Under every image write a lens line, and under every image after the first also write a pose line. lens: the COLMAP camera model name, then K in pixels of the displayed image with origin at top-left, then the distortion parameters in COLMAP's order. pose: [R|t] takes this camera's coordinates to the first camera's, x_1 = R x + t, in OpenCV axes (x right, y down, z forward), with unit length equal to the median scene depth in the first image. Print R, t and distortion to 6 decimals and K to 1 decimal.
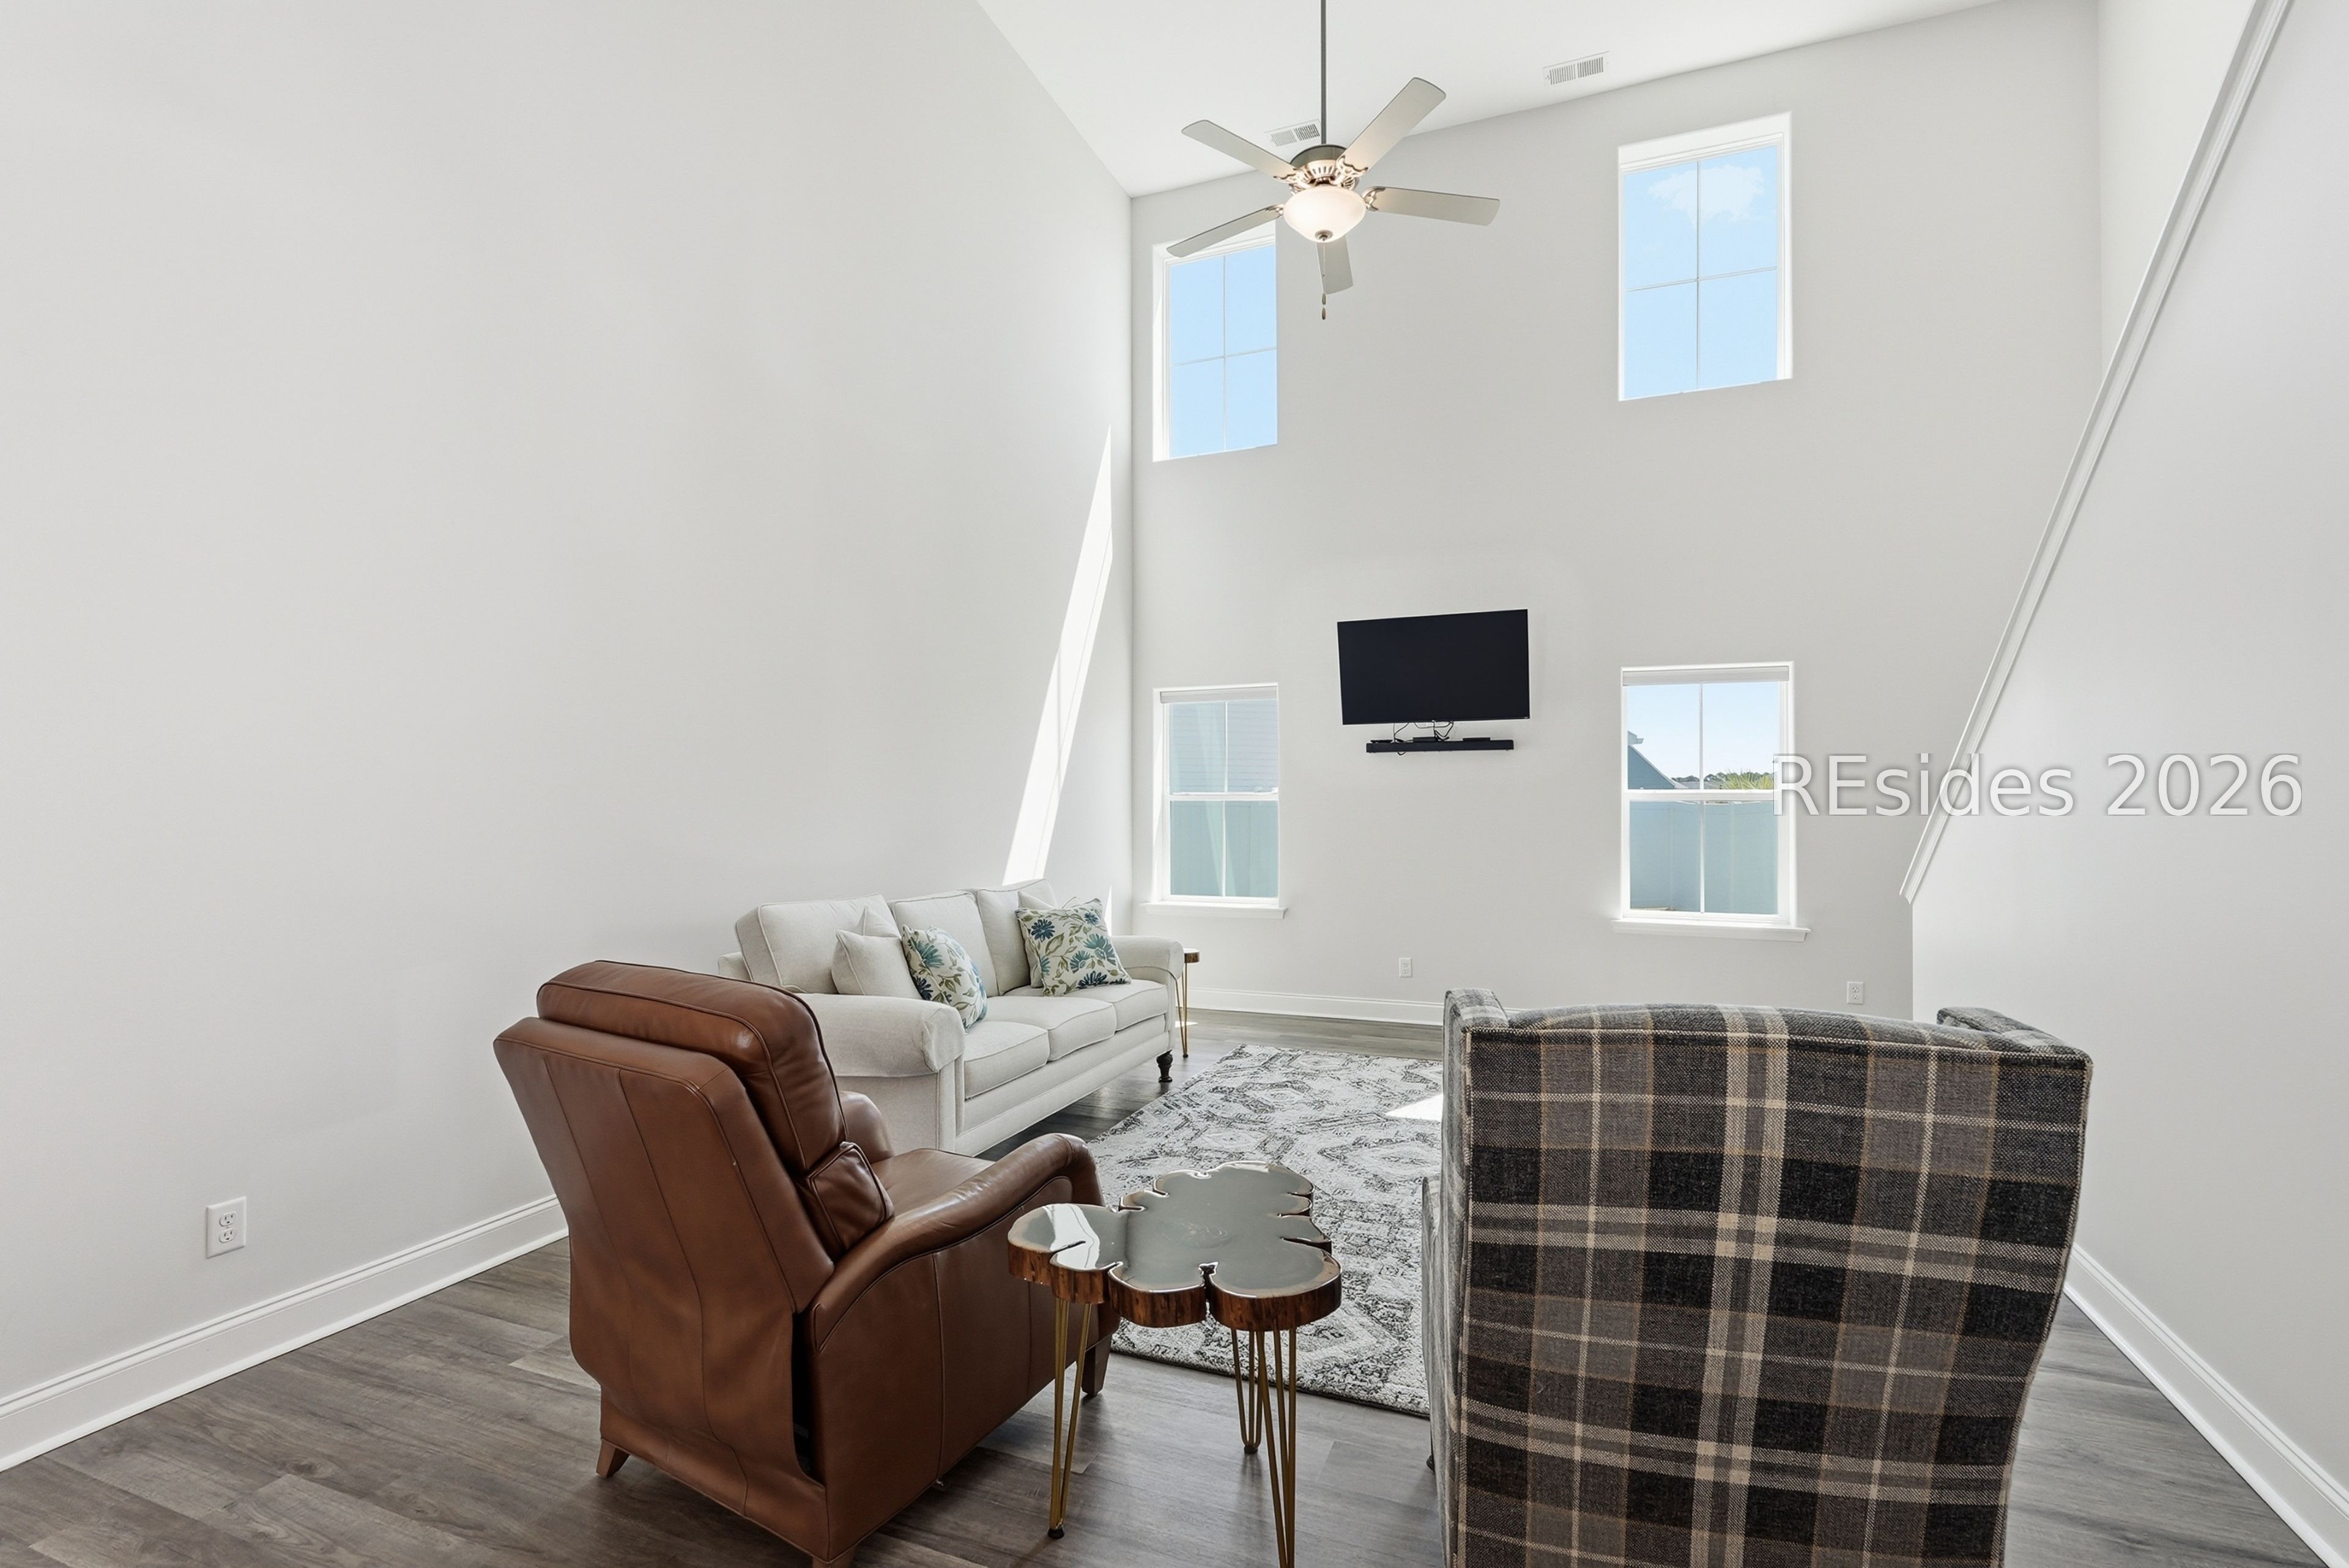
lens RADIAL K [[1155.4, 0, 1174.5], [0, 1155.4, 784.0], [0, 0, 1]] dist [-0.000902, -0.000320]
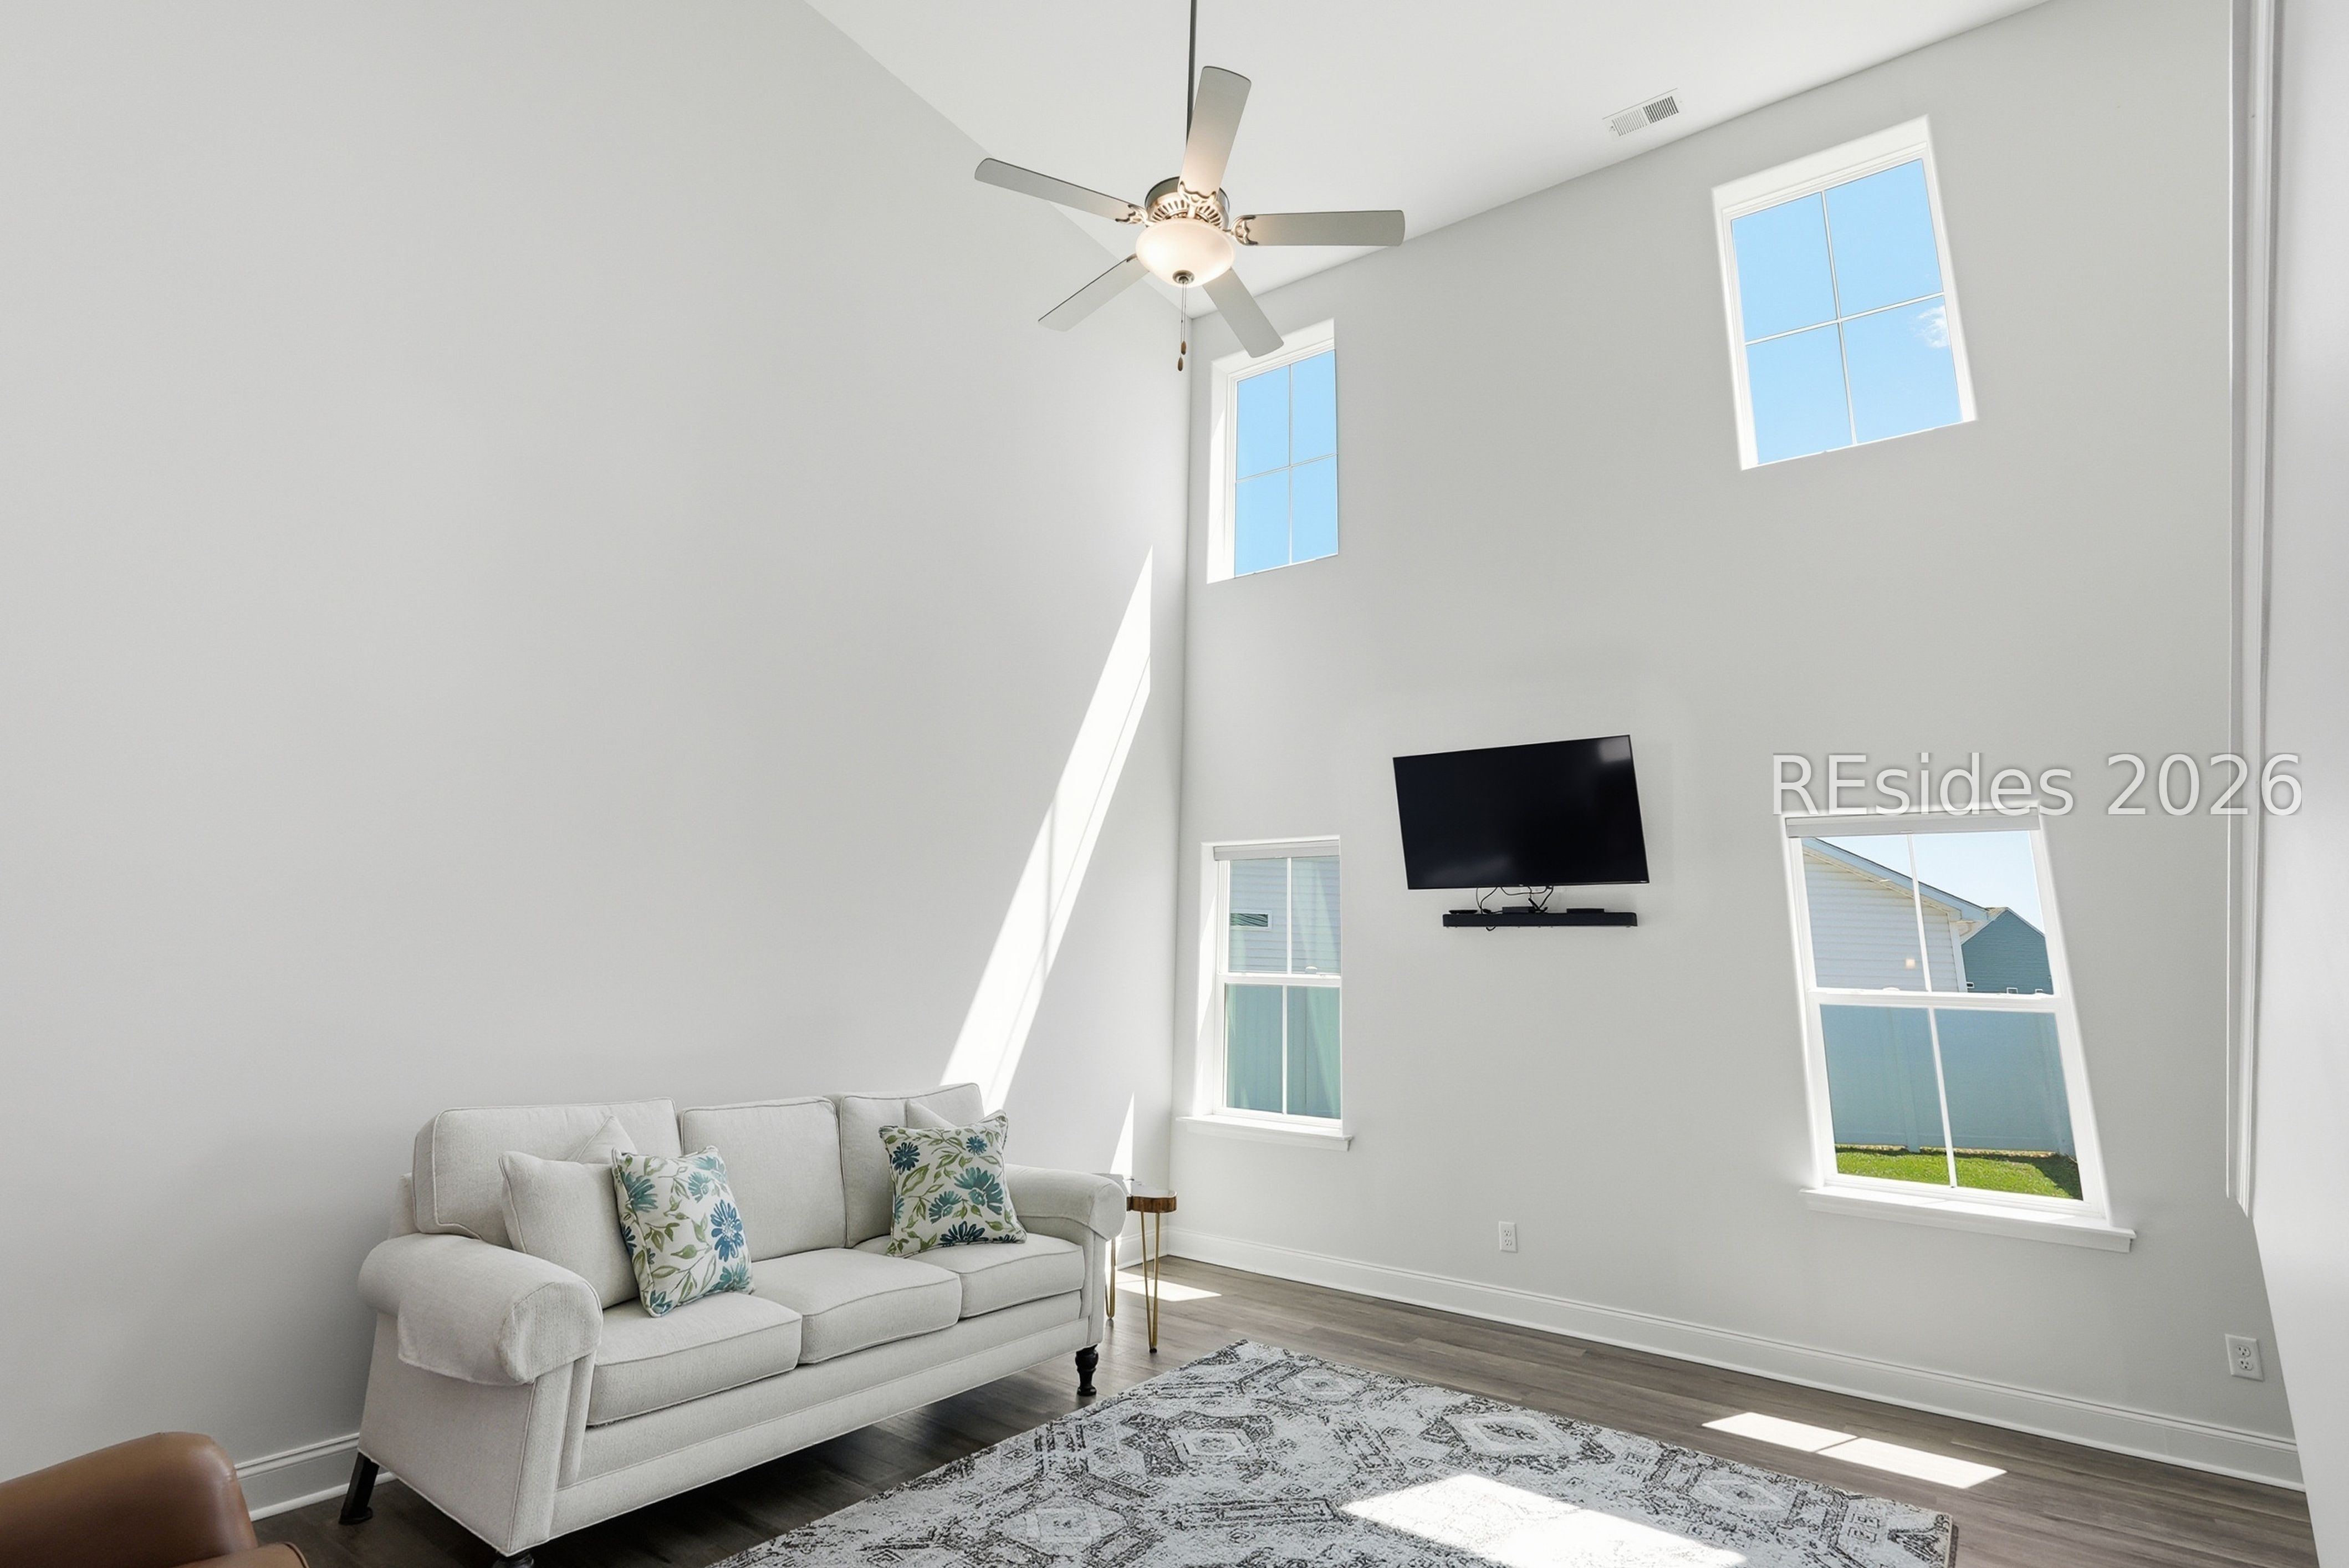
lens RADIAL K [[1178.6, 0, 1175.4], [0, 1178.6, 637.9], [0, 0, 1]] dist [-0.018143, 0.009900]
pose [[0.964390, -0.044585, -0.260701, 0.263120], [-0.024159, 0.966719, -0.254698, -0.011771], [0.263380, 0.251927, 0.931216, 0.227359]]
